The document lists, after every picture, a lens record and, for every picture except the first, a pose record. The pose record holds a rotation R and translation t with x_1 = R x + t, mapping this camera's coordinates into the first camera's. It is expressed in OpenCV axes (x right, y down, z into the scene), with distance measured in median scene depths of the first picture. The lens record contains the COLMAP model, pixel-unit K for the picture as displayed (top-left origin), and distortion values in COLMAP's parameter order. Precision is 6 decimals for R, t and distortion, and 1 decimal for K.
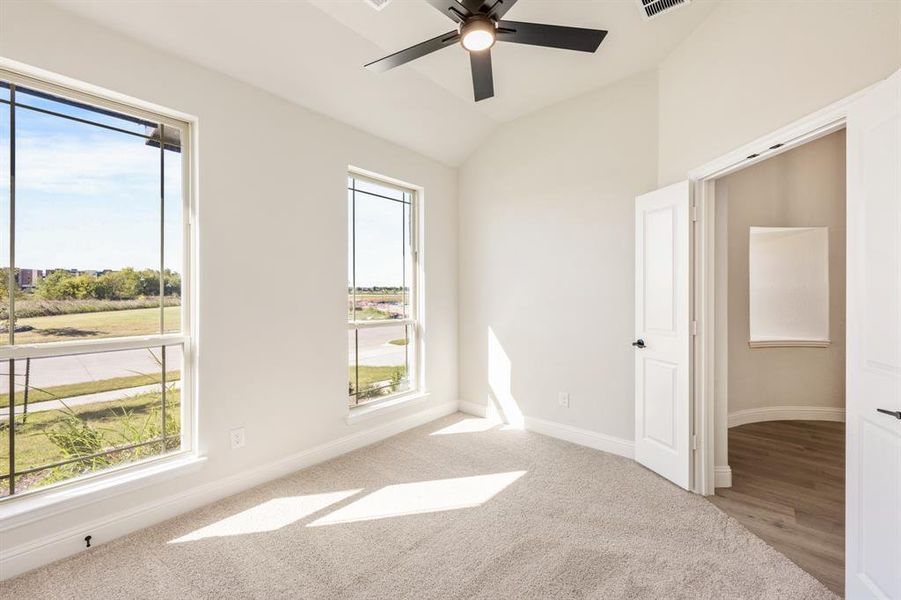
lens RADIAL K [[369.9, 0, 452.0], [0, 369.9, 300.7], [0, 0, 1]] dist [-0.001733, -0.000129]
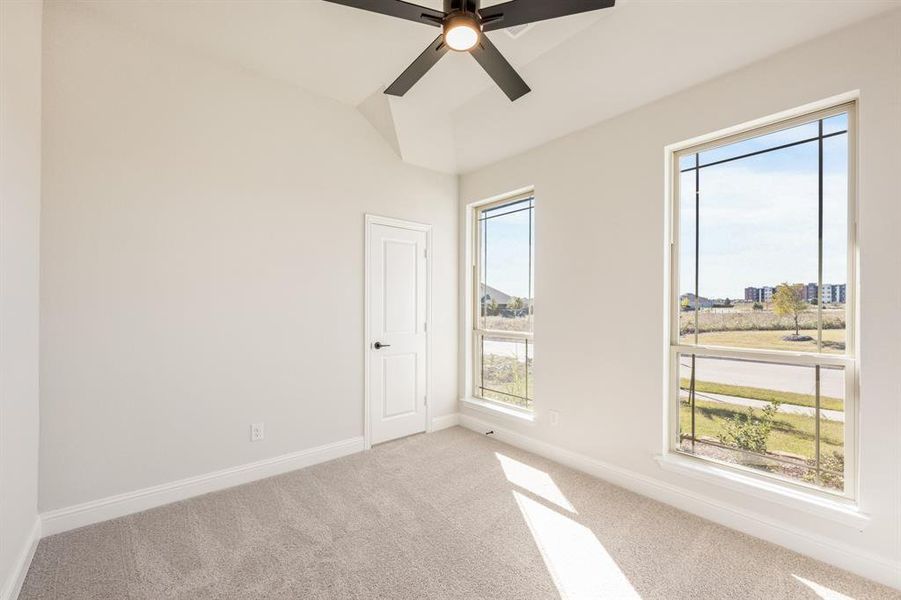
lens RADIAL K [[369.9, 0, 452.0], [0, 369.9, 300.7], [0, 0, 1]] dist [-0.001733, -0.000129]
pose [[-0.139546, -0.008797, -0.990176, 0.302275], [-0.027737, 0.999603, -0.004972, -0.010535], [0.989827, 0.026771, -0.139735, 0.319792]]
